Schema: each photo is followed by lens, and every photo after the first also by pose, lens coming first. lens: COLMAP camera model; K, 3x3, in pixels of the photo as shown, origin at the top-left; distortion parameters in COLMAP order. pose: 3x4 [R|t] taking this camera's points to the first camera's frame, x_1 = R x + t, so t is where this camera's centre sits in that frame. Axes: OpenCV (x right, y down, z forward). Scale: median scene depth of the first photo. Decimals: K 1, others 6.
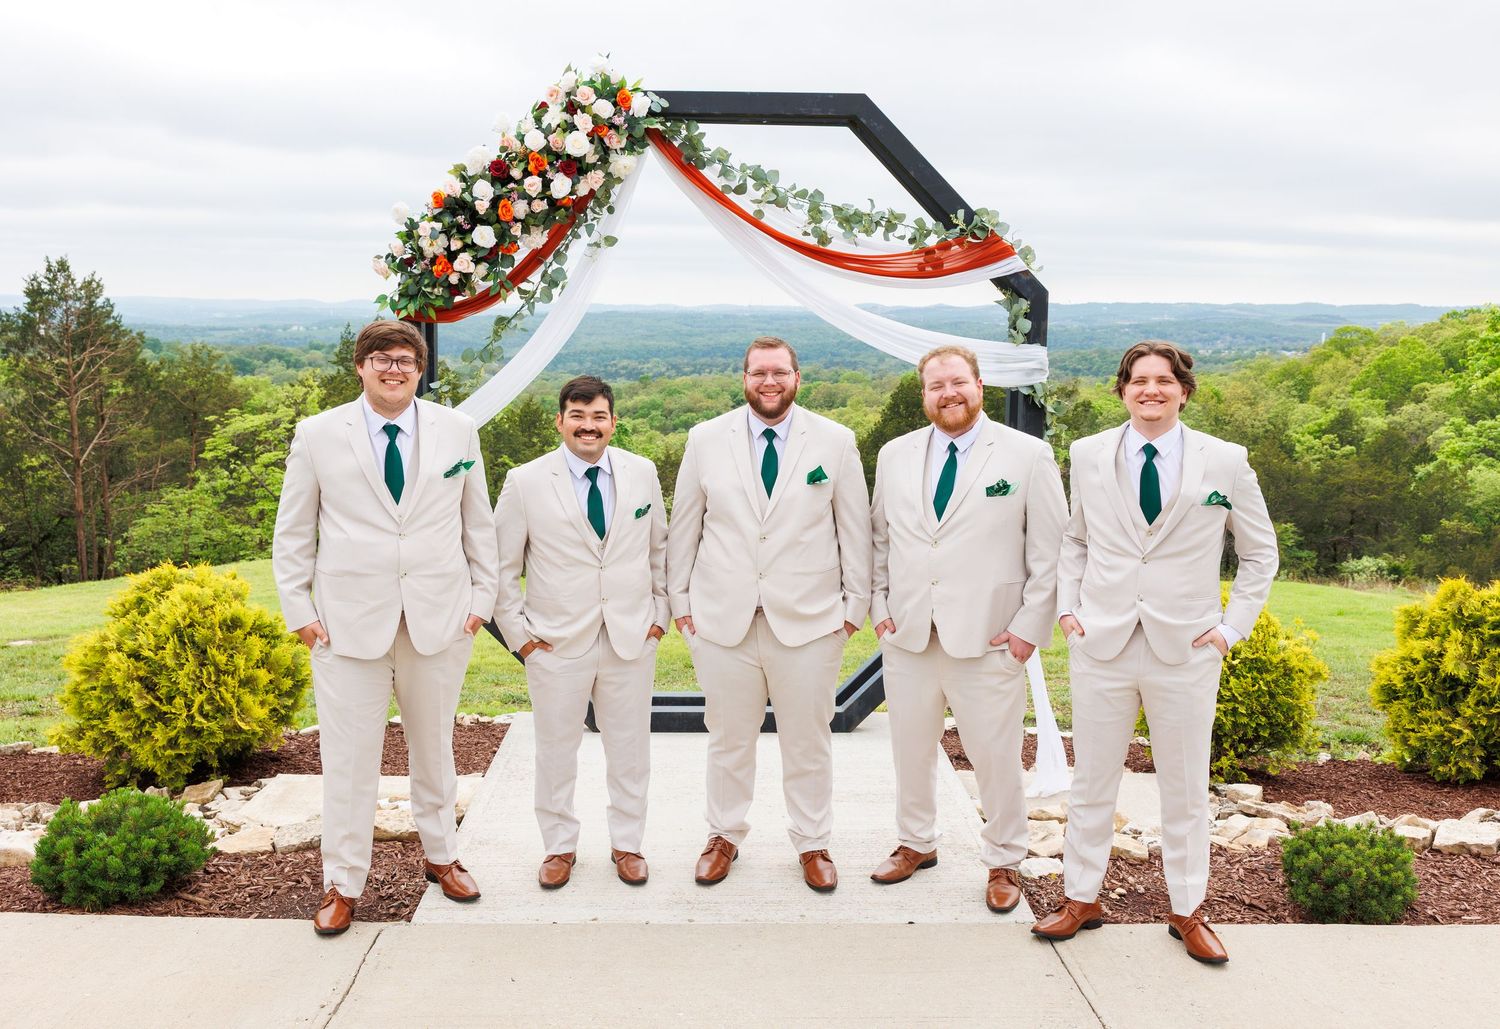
lens RADIAL K [[1372.6, 0, 750.0], [0, 1372.6, 514.5], [0, 0, 1]] dist [-0.000636, 0.000438]
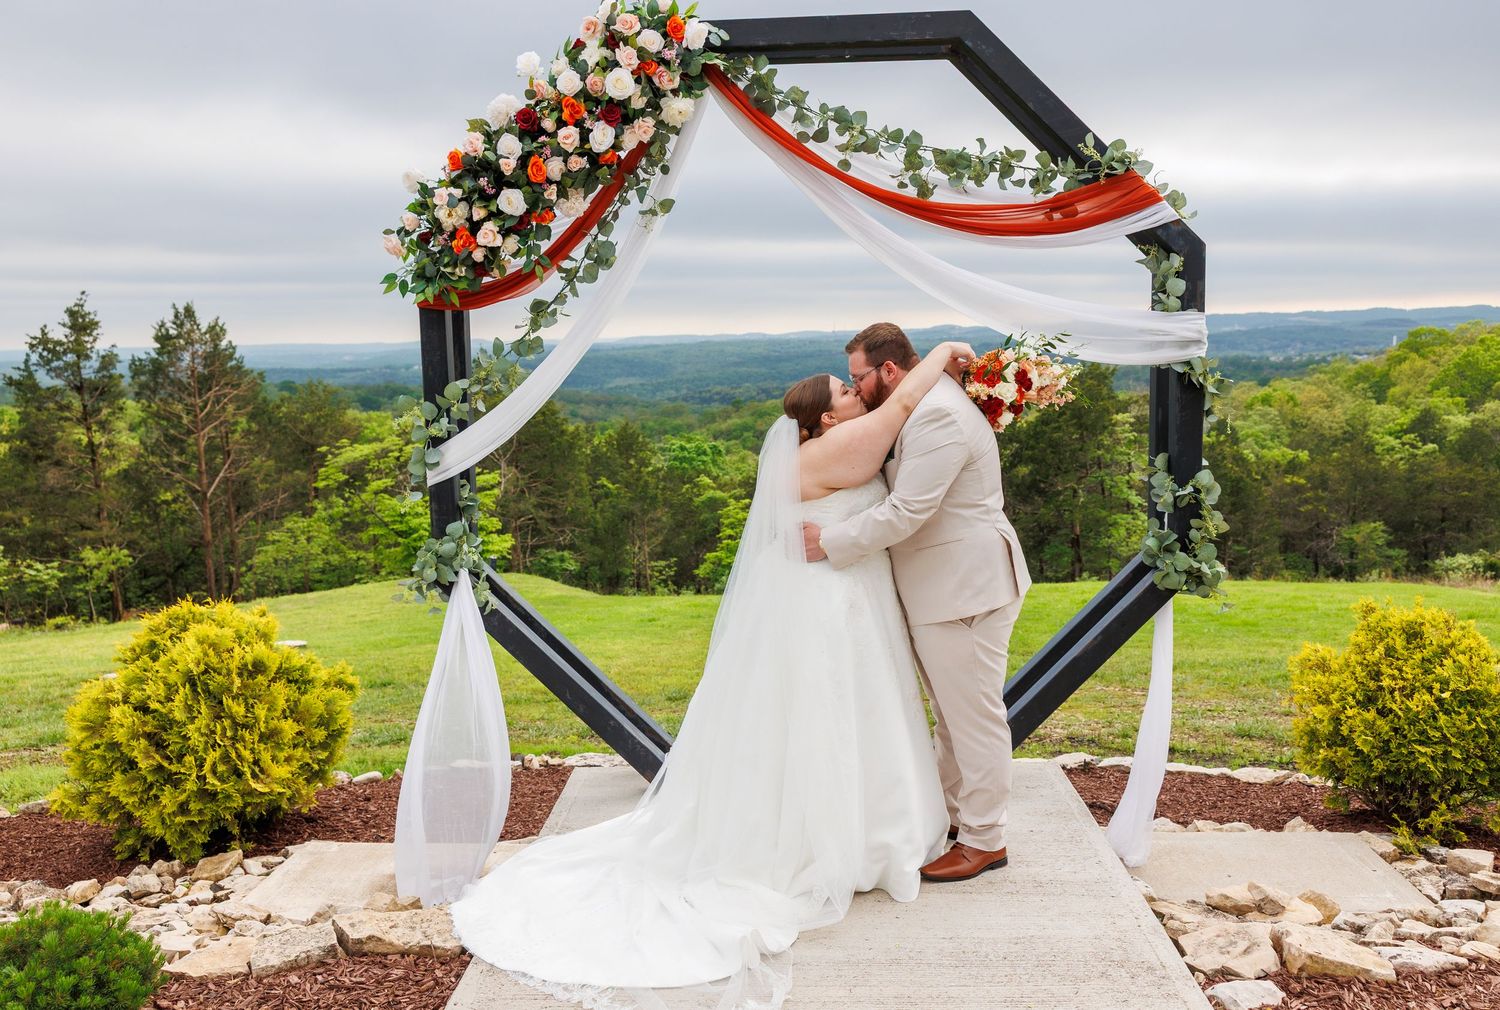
lens RADIAL K [[1059.6, 0, 750.0], [0, 1059.6, 505.0], [0, 0, 1]] dist [-0.009812, -0.001462]
pose [[0.996295, -0.027506, -0.081480, -0.003337], [0.025760, 0.999417, -0.022408, -0.001725], [0.082049, 0.020226, 0.996423, 0.356461]]
